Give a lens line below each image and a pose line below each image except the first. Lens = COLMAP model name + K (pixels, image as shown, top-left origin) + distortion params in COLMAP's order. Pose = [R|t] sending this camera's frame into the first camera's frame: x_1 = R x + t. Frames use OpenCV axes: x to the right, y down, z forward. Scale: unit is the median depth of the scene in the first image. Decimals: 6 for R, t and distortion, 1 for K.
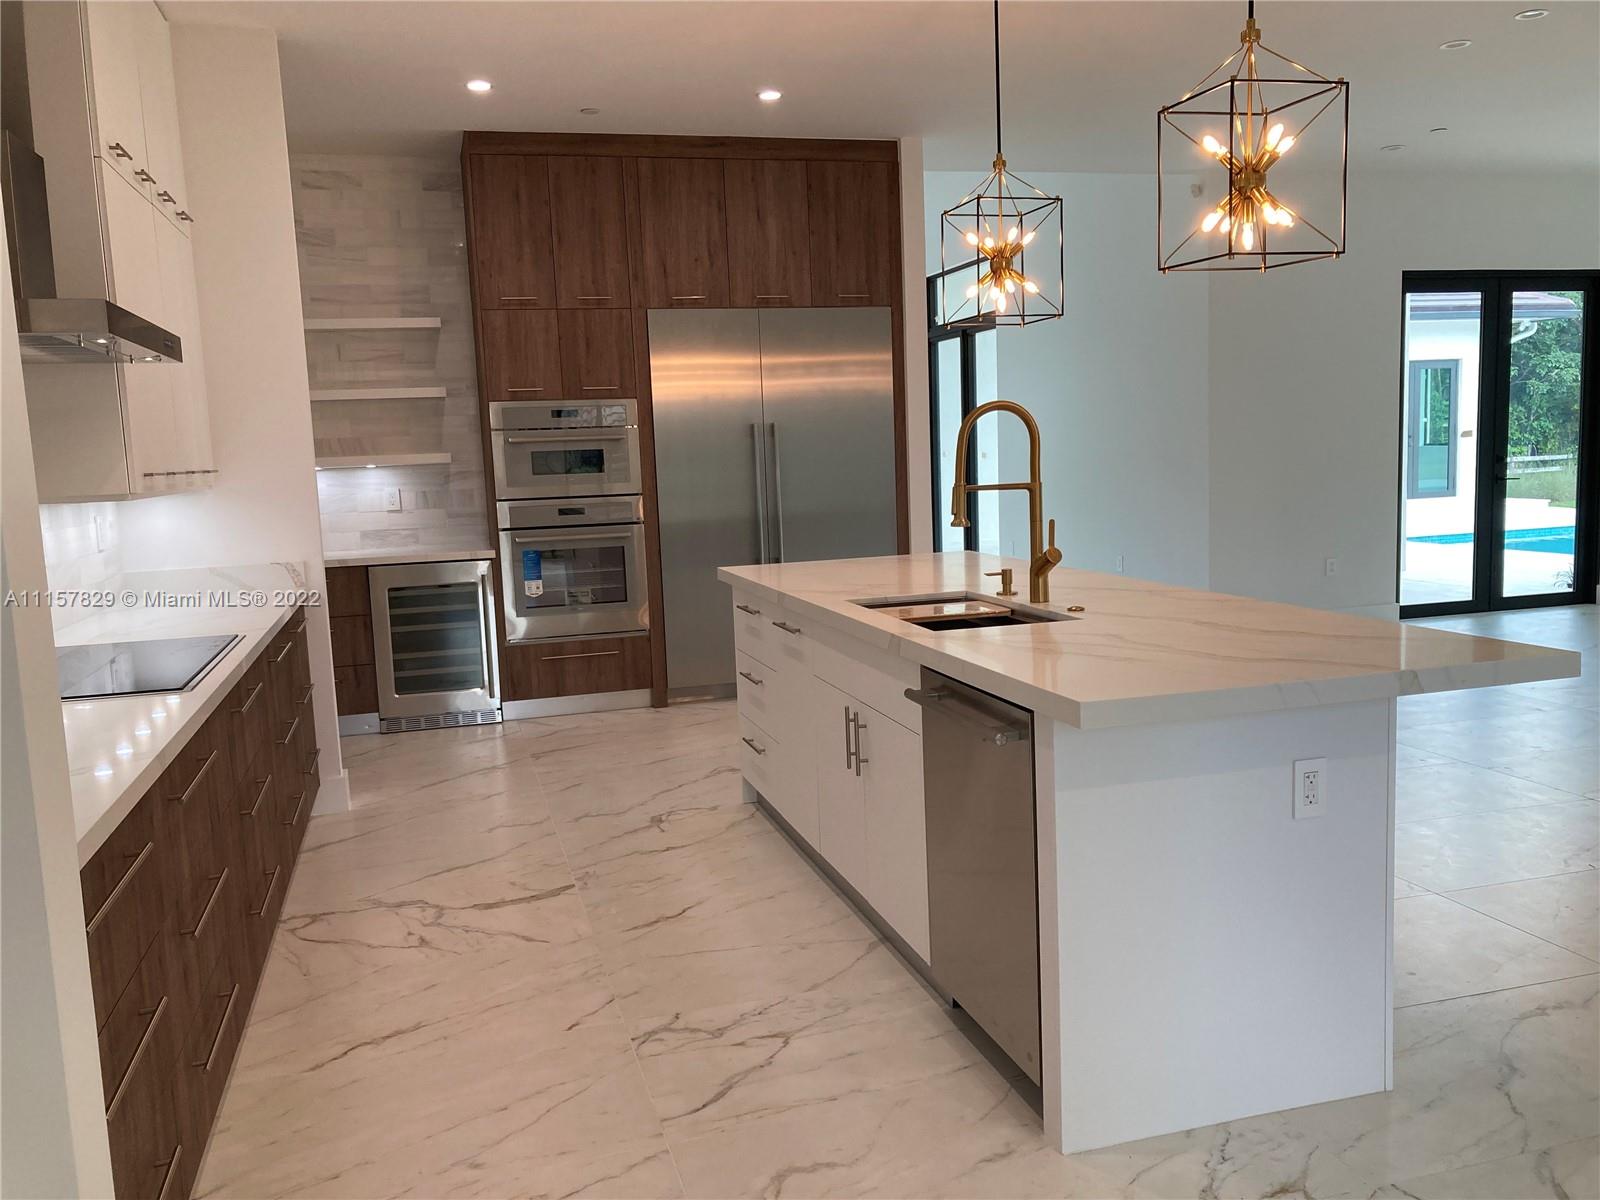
lens RADIAL K [[1288.9, 0, 794.9], [0, 1288.9, 590.8], [0, 0, 1]] dist [0.051592, -0.082572]
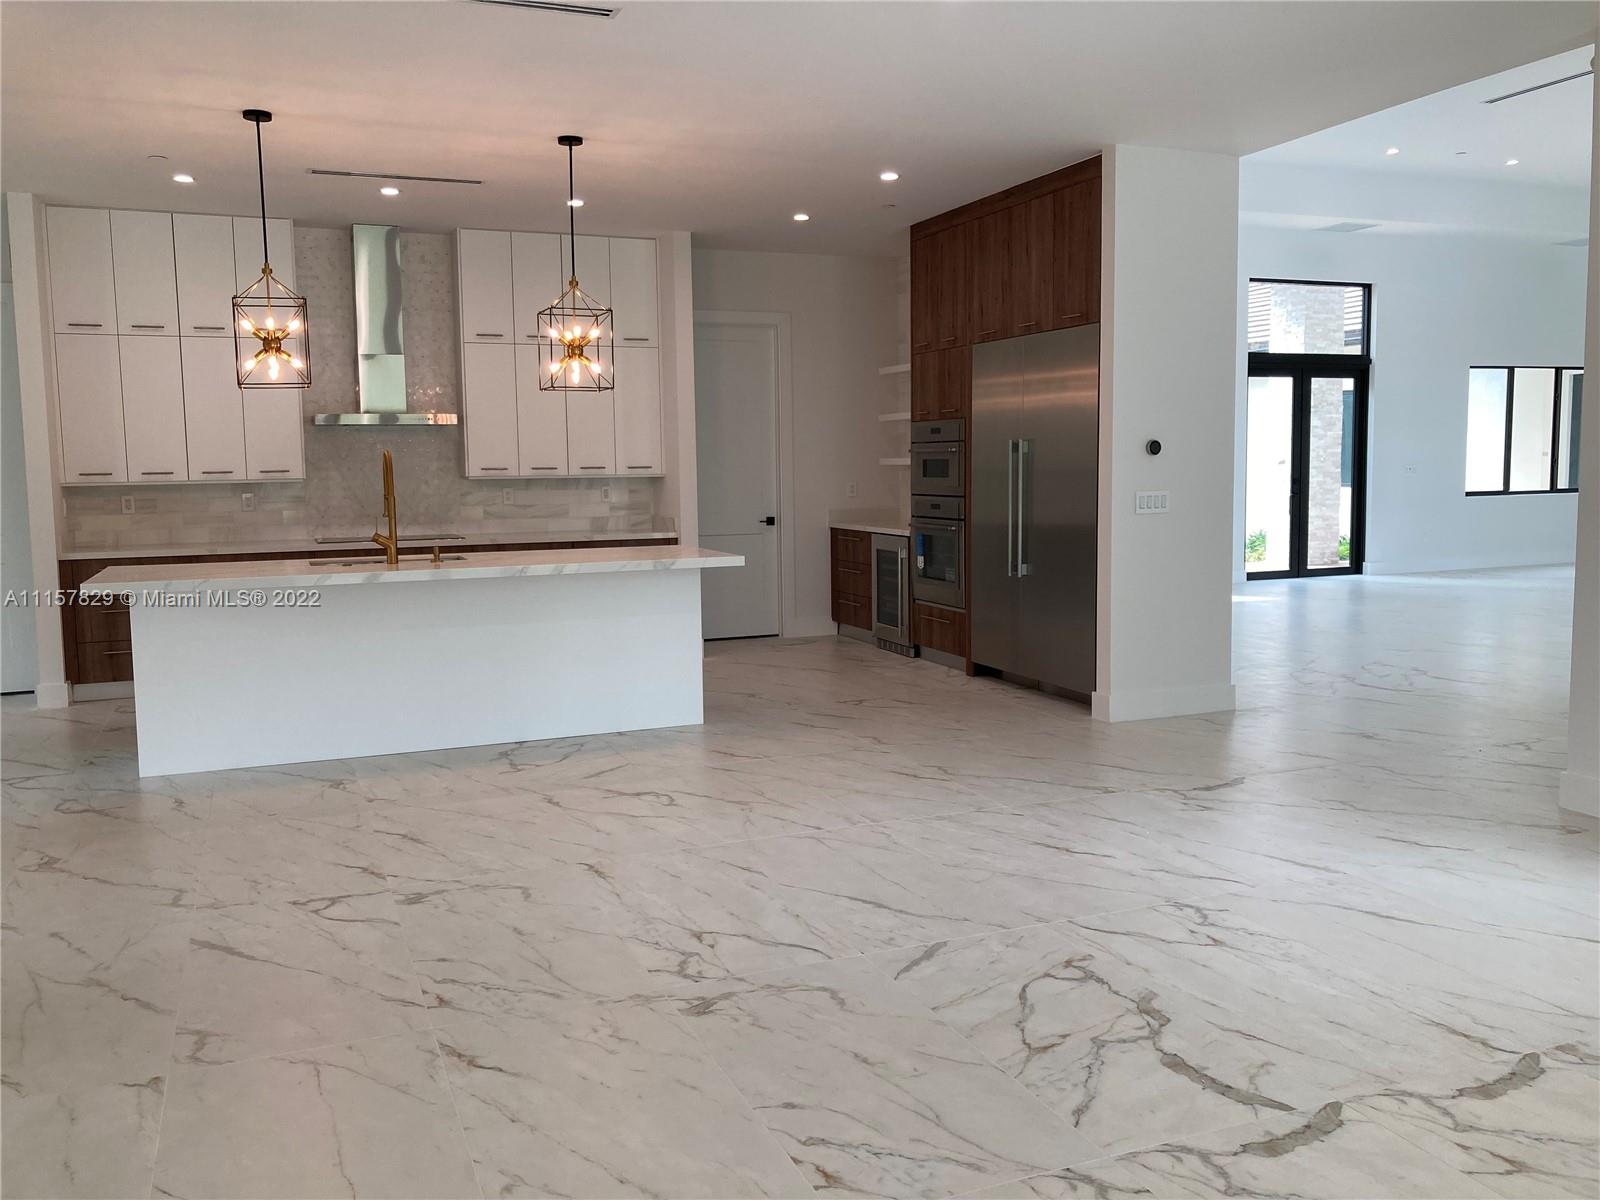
lens RADIAL K [[1288.9, 0, 794.9], [0, 1288.9, 590.8], [0, 0, 1]] dist [0.051592, -0.082572]
pose [[0.122900, 0.139386, -0.982582, 1.089009], [-0.104977, 0.986359, 0.126791, -0.127110], [0.986851, 0.087566, 0.135856, 0.694057]]
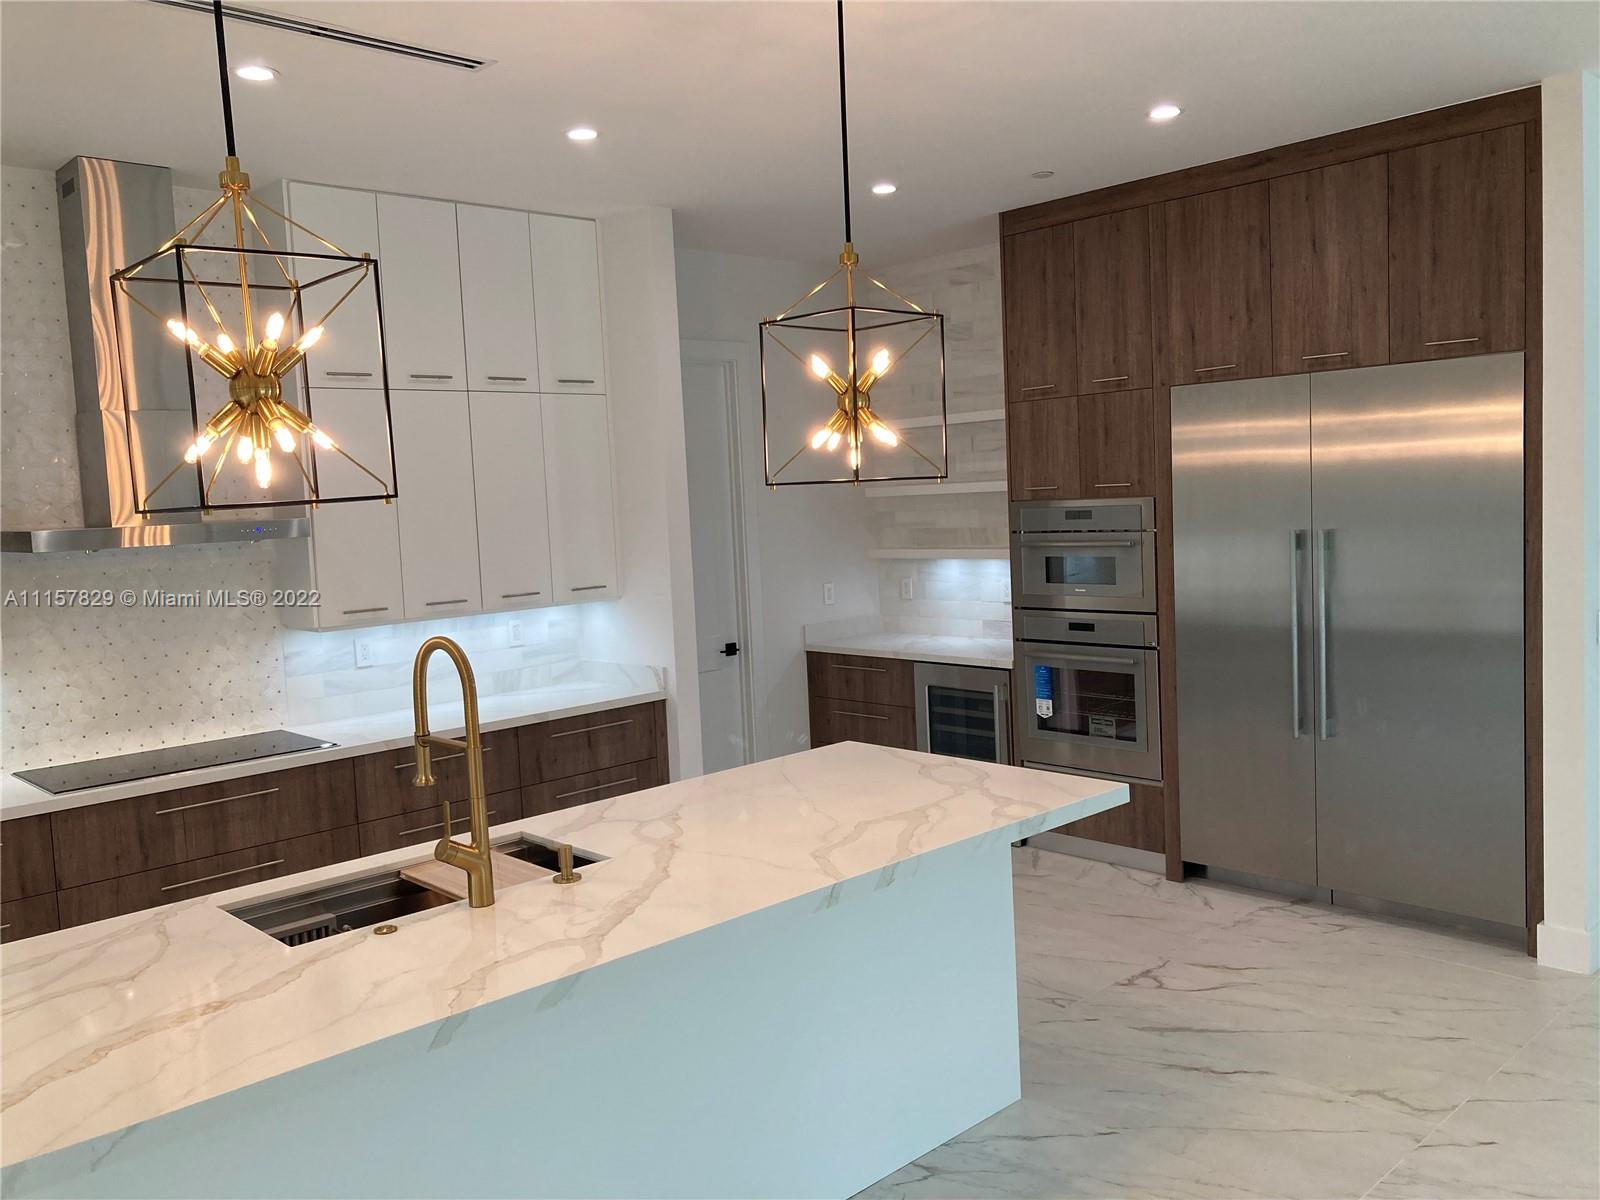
lens RADIAL K [[1288.9, 0, 794.9], [0, 1288.9, 590.8], [0, 0, 1]] dist [0.051592, -0.082572]
pose [[0.473781, 0.085887, -0.876445, 0.492900], [-0.072242, 0.995669, 0.058518, -0.122518], [0.877675, 0.035591, 0.477933, 0.416484]]
